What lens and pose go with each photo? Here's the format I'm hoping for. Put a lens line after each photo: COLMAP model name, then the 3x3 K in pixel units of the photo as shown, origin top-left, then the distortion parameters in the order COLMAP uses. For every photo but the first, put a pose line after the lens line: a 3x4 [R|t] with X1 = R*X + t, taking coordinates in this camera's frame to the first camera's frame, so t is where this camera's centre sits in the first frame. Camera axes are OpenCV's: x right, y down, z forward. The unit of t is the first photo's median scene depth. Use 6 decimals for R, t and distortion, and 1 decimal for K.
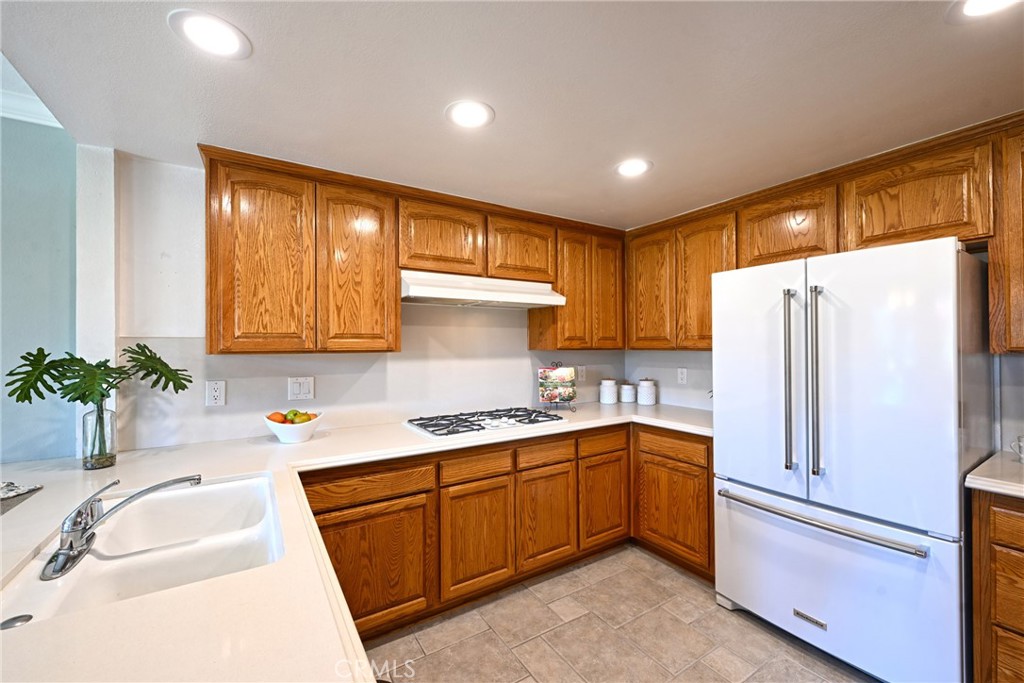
lens RADIAL K [[407.7, 0, 501.8], [0, 407.7, 344.9], [0, 0, 1]] dist [-0.000238, 0.000309]
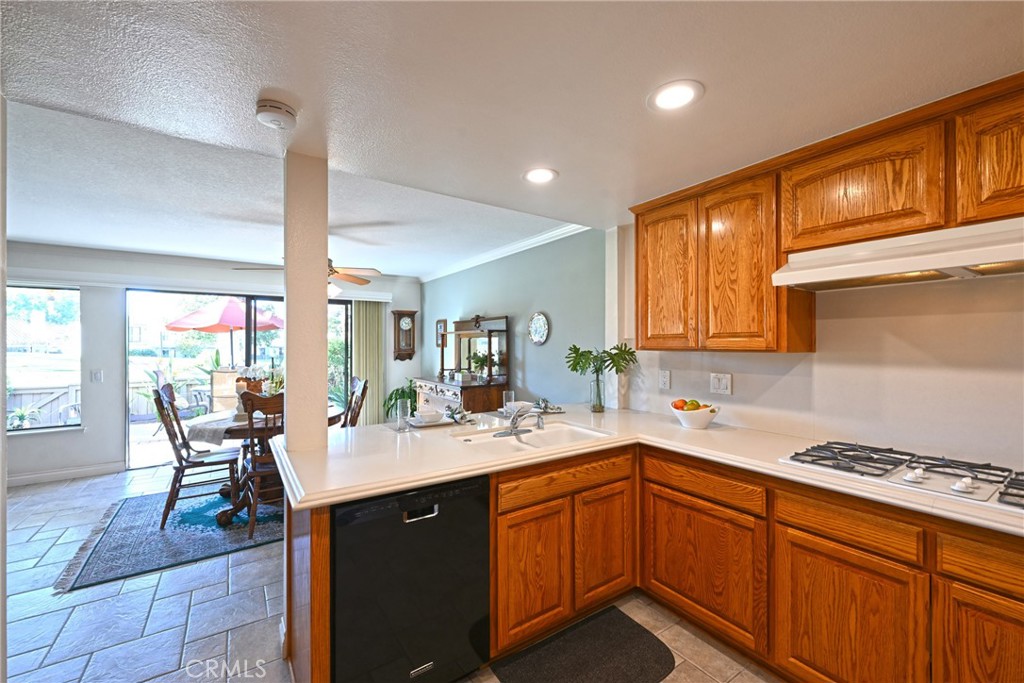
lens RADIAL K [[407.7, 0, 501.3], [0, 407.7, 341.9], [0, 0, 1]] dist [-0.000238, 0.000309]
pose [[0.025075, 0.000395, -0.999685, 0.631310], [0.003143, 0.999995, 0.000474, -0.007607], [0.999681, -0.003154, 0.025074, 0.427066]]
